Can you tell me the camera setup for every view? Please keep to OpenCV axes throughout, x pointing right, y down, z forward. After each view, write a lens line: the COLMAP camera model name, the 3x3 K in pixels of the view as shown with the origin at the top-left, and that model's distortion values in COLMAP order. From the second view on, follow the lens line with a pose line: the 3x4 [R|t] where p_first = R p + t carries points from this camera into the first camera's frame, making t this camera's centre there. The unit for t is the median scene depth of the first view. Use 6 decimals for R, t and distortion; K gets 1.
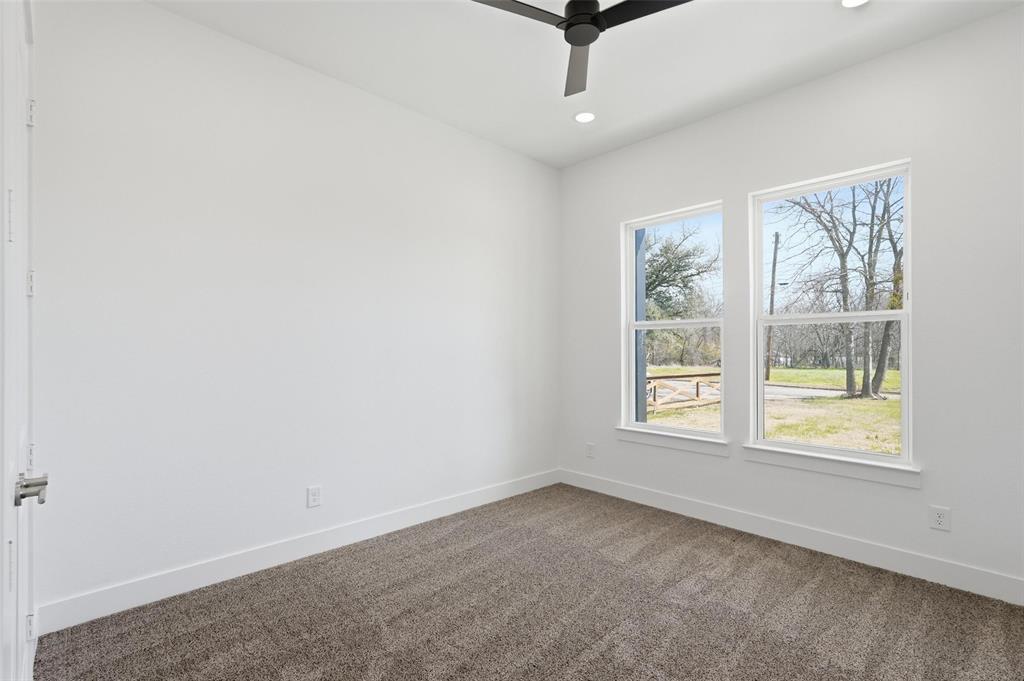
lens RADIAL K [[458.1, 0, 507.0], [0, 458.1, 342.2], [0, 0, 1]] dist [0.001104, 0.000930]
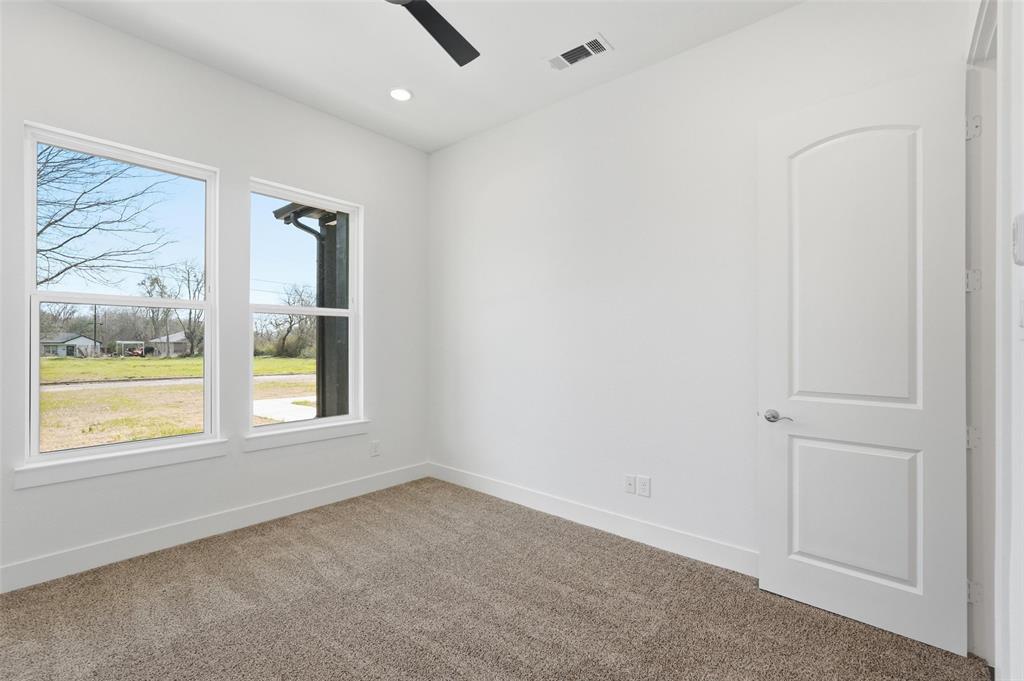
lens RADIAL K [[458.1, 0, 507.0], [0, 458.1, 342.2], [0, 0, 1]] dist [0.001104, 0.000930]
pose [[-0.093724, 0.000341, 0.995598, -0.556142], [-0.028165, 0.999599, -0.002993, 0.019554], [-0.995200, -0.028322, -0.093677, 0.646059]]
